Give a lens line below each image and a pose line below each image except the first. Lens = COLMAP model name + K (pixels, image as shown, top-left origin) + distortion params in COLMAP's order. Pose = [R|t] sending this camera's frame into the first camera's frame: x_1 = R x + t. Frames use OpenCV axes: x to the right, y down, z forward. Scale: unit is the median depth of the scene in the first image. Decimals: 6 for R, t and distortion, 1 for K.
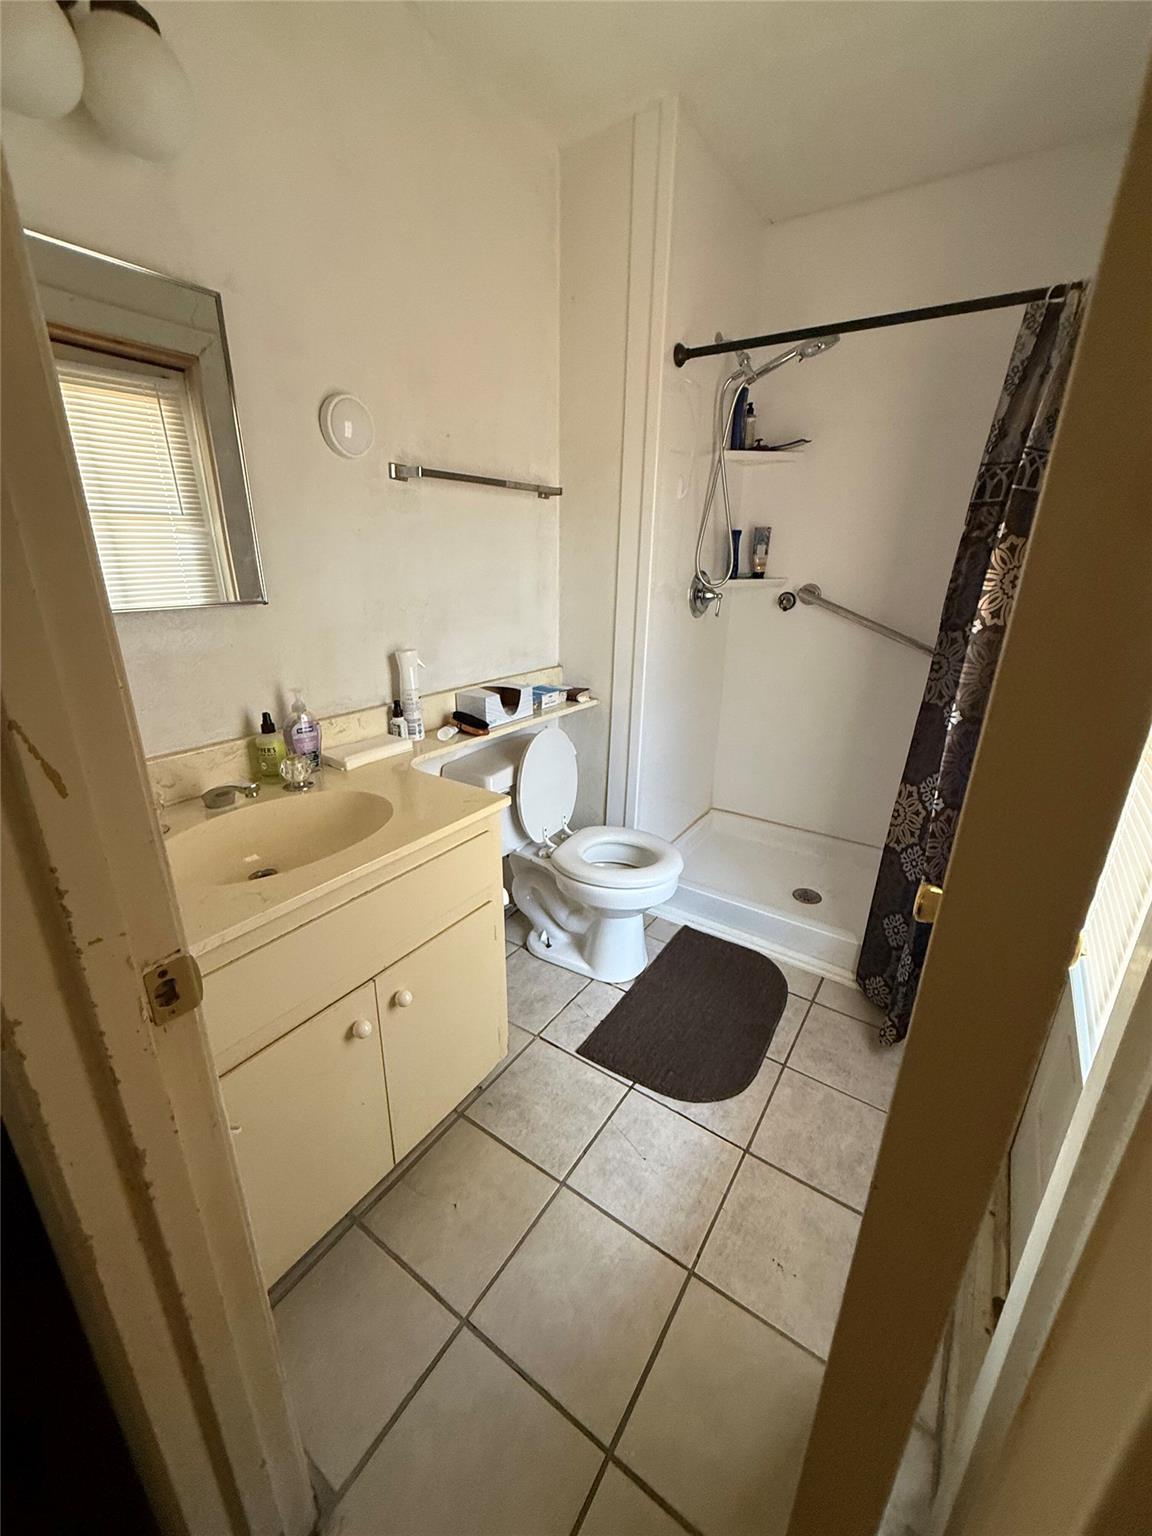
lens RADIAL K [[613.9, 0, 579.9], [0, 613.9, 764.0], [0, 0, 1]] dist [0.000791, -0.000045]
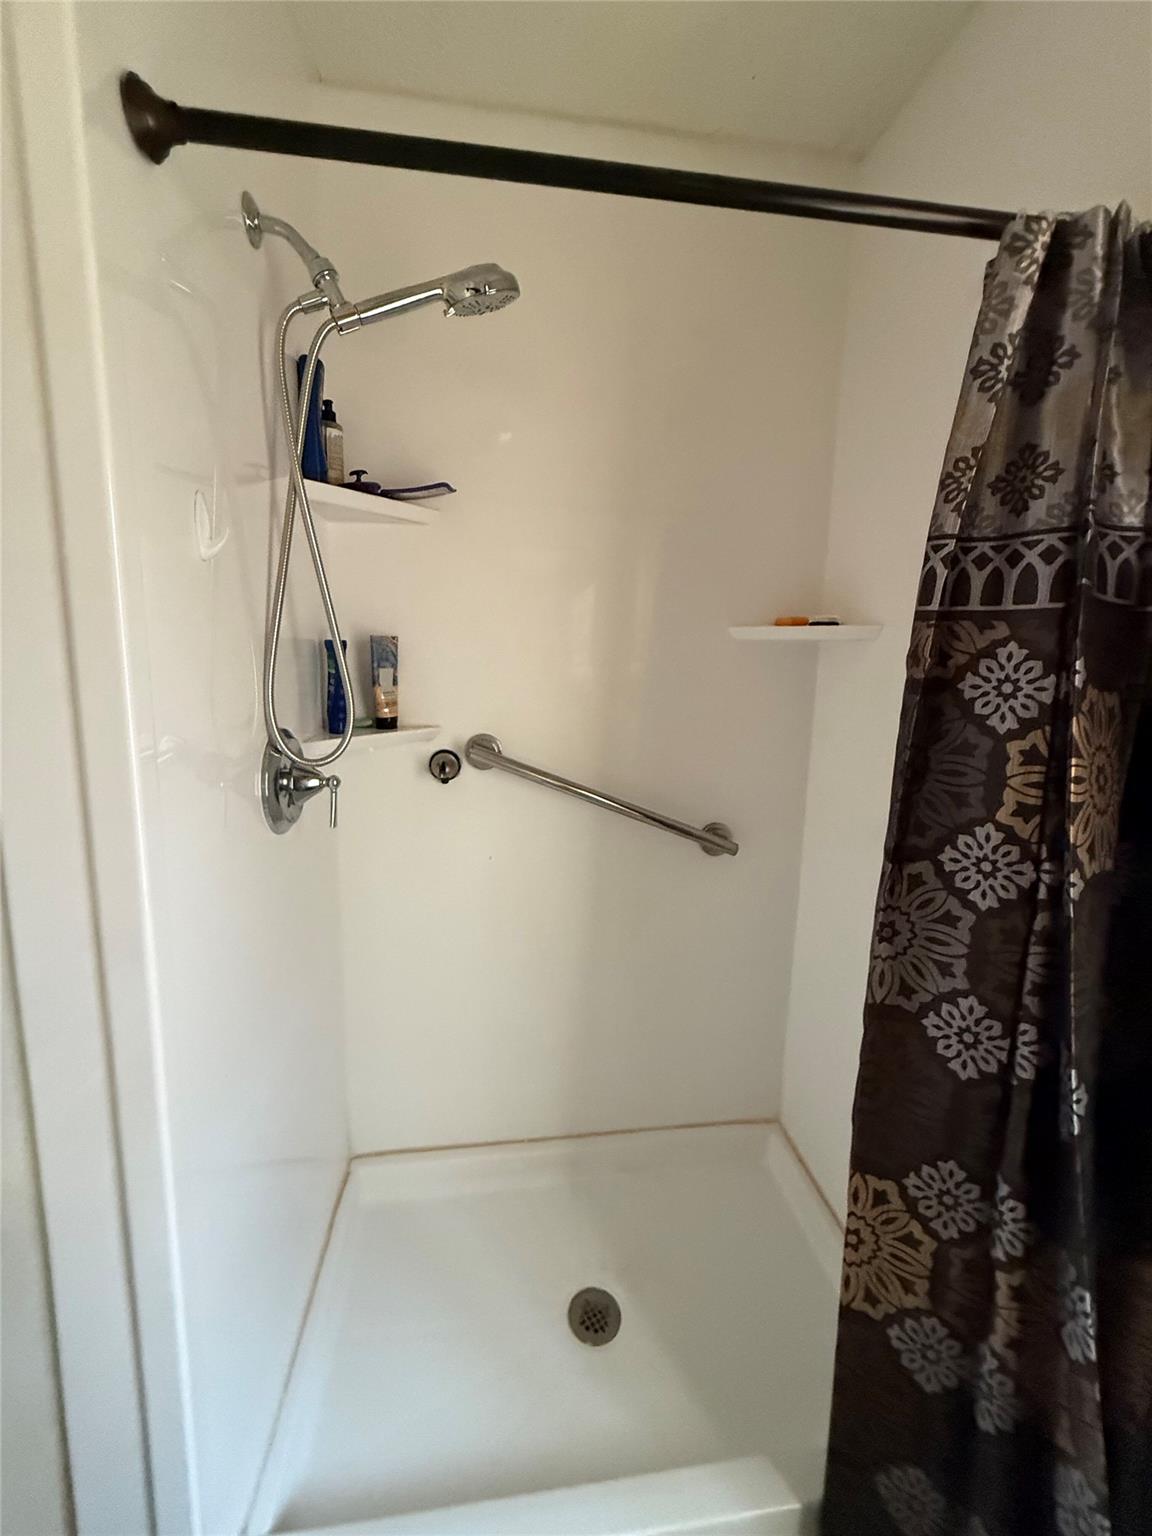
lens RADIAL K [[613.9, 0, 579.9], [0, 613.9, 764.0], [0, 0, 1]] dist [0.000791, -0.000045]
pose [[0.743480, -0.104307, 0.660573, 0.067066], [0.204856, 0.975799, -0.076486, -0.214278], [-0.636609, 0.192188, 0.746855, 0.546958]]
